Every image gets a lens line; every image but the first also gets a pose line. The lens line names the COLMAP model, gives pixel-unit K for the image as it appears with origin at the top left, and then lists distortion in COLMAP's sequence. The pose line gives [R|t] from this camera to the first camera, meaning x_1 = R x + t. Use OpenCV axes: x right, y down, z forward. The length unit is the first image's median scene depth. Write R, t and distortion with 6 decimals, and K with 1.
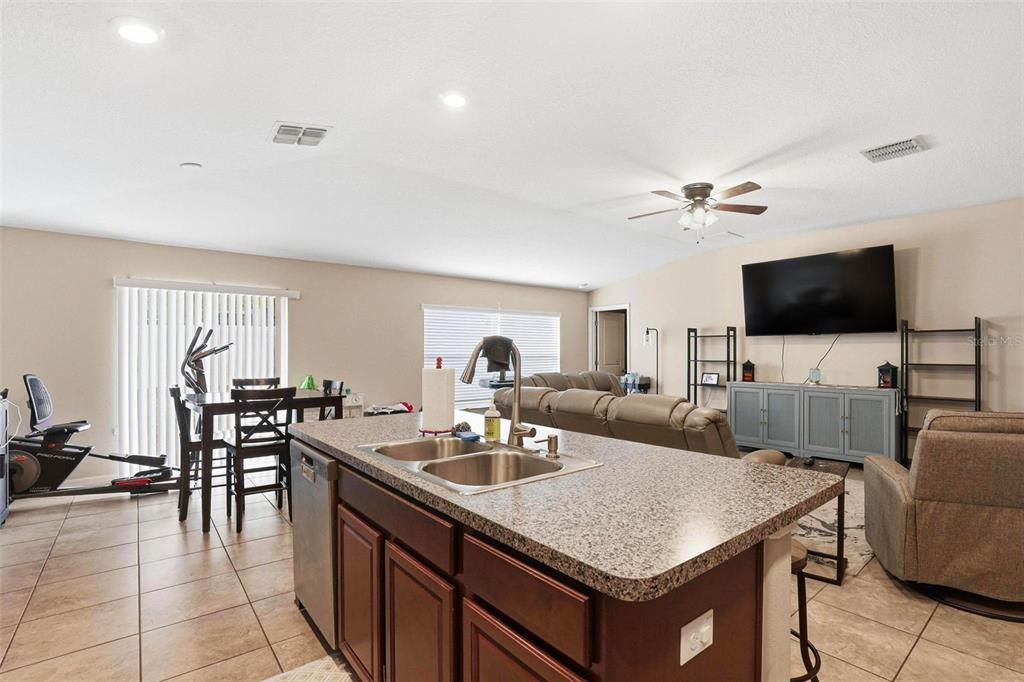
lens RADIAL K [[475.5, 0, 519.4], [0, 475.5, 348.1], [0, 0, 1]] dist [-0.034365, 0.005979]
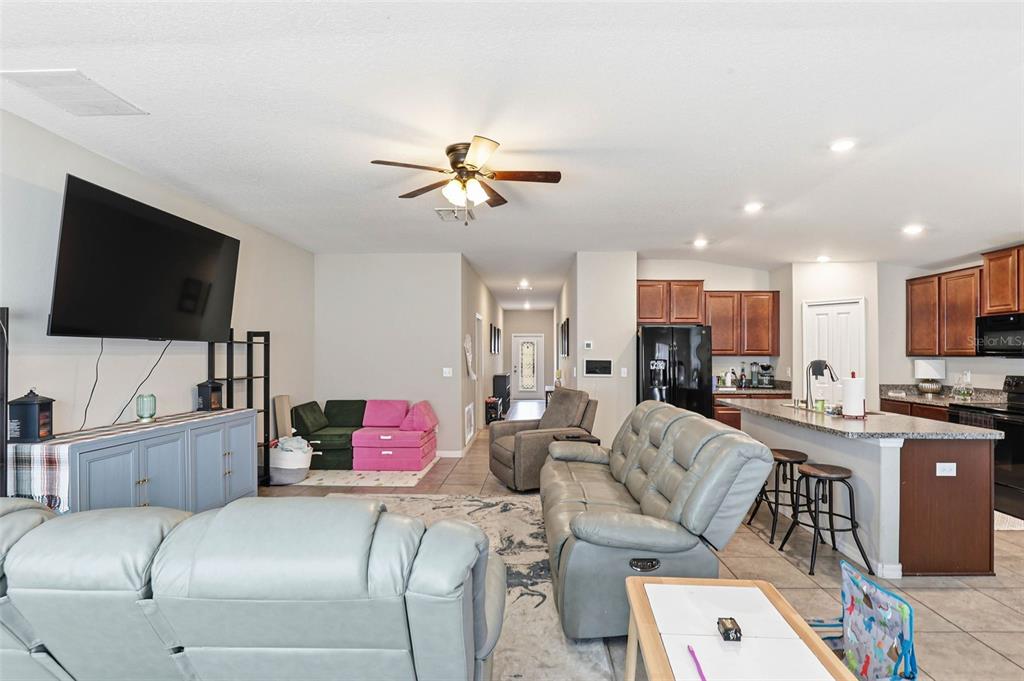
lens RADIAL K [[475.5, 0, 527.4], [0, 475.5, 351.5], [0, 0, 1]] dist [-0.034365, 0.005979]
pose [[-0.764164, 0.003318, 0.645014, -0.201129], [-0.006508, 0.999896, -0.012855, -0.010152], [-0.644989, -0.014021, -0.764063, 1.741584]]
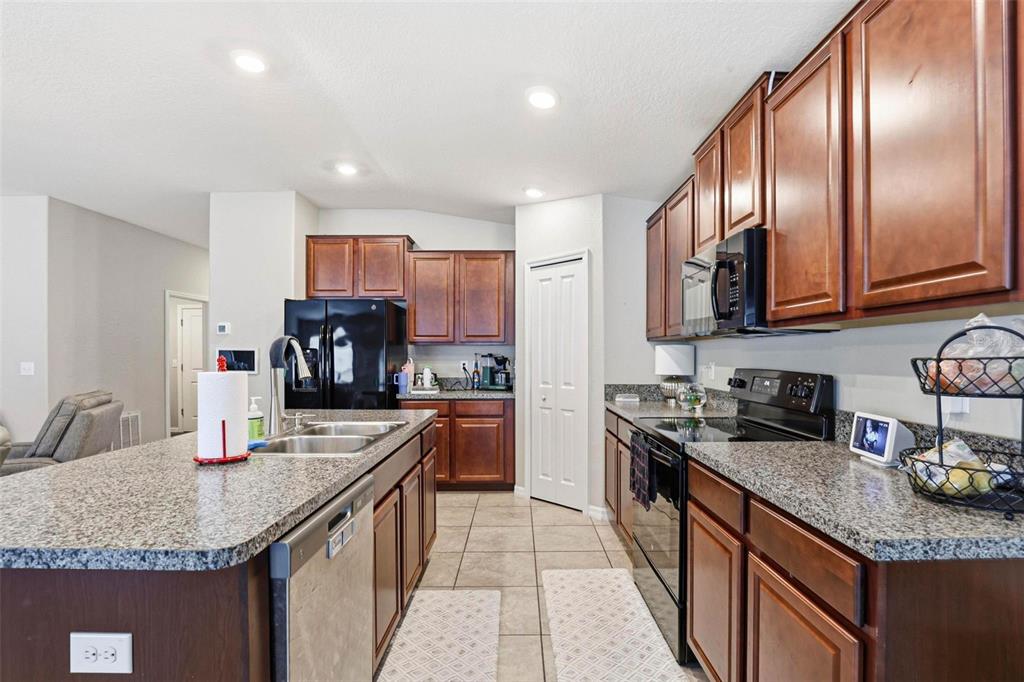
lens RADIAL K [[475.5, 0, 519.0], [0, 475.5, 356.4], [0, 0, 1]] dist [-0.034365, 0.005979]
pose [[-0.779788, -0.000813, 0.626044, -0.568195], [-0.002369, 0.999996, -0.001652, 0.012341], [-0.626040, -0.002771, -0.779786, 0.745417]]
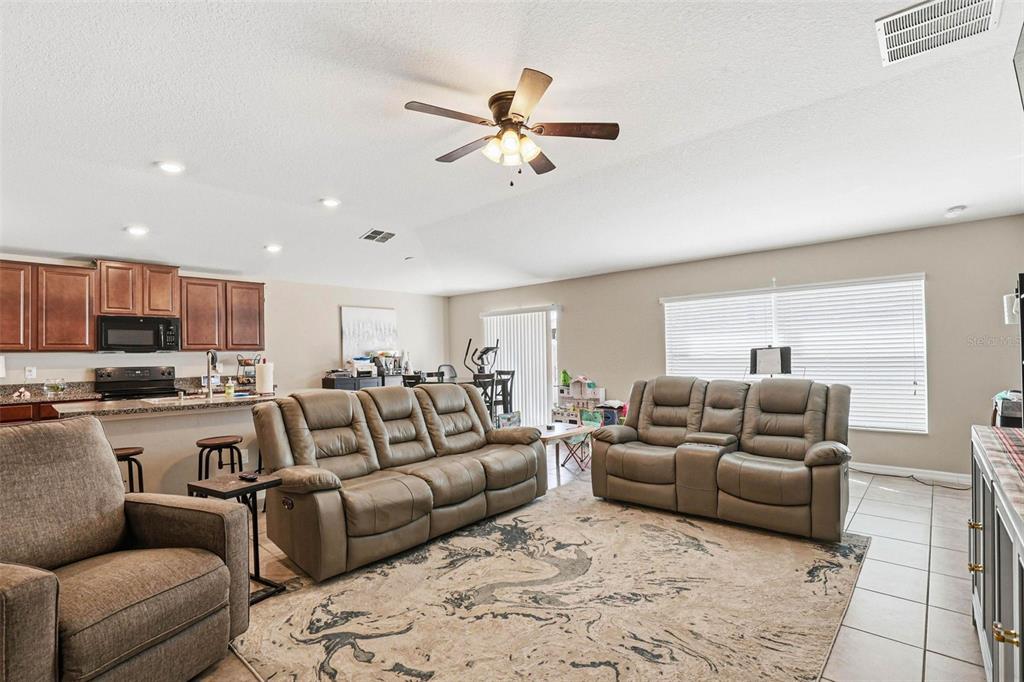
lens RADIAL K [[475.5, 0, 519.2], [0, 475.5, 348.1], [0, 0, 1]] dist [-0.034365, 0.005979]
pose [[0.148071, -0.017472, -0.988822, 1.196528], [0.024650, 0.999598, -0.013972, 0.019356], [0.988669, -0.022306, 0.148442, 1.049383]]
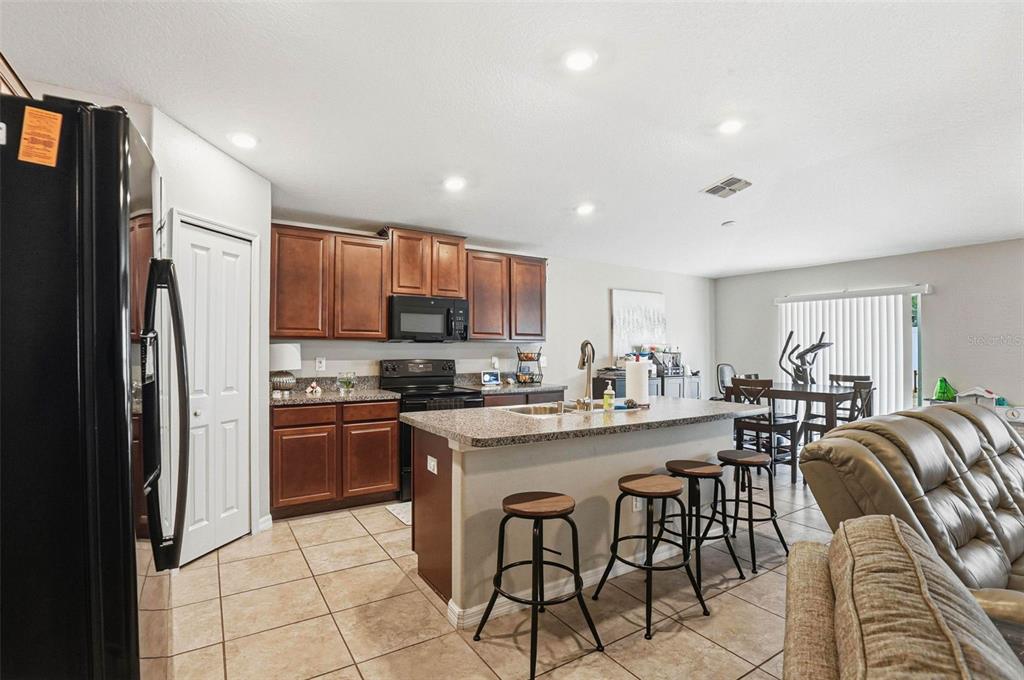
lens RADIAL K [[475.5, 0, 518.3], [0, 475.5, 347.5], [0, 0, 1]] dist [-0.034365, 0.005979]
pose [[-0.111987, -0.004640, -0.993699, 0.763787], [0.002432, 0.999985, -0.004943, 0.003951], [0.993707, -0.002970, -0.111974, 0.463986]]
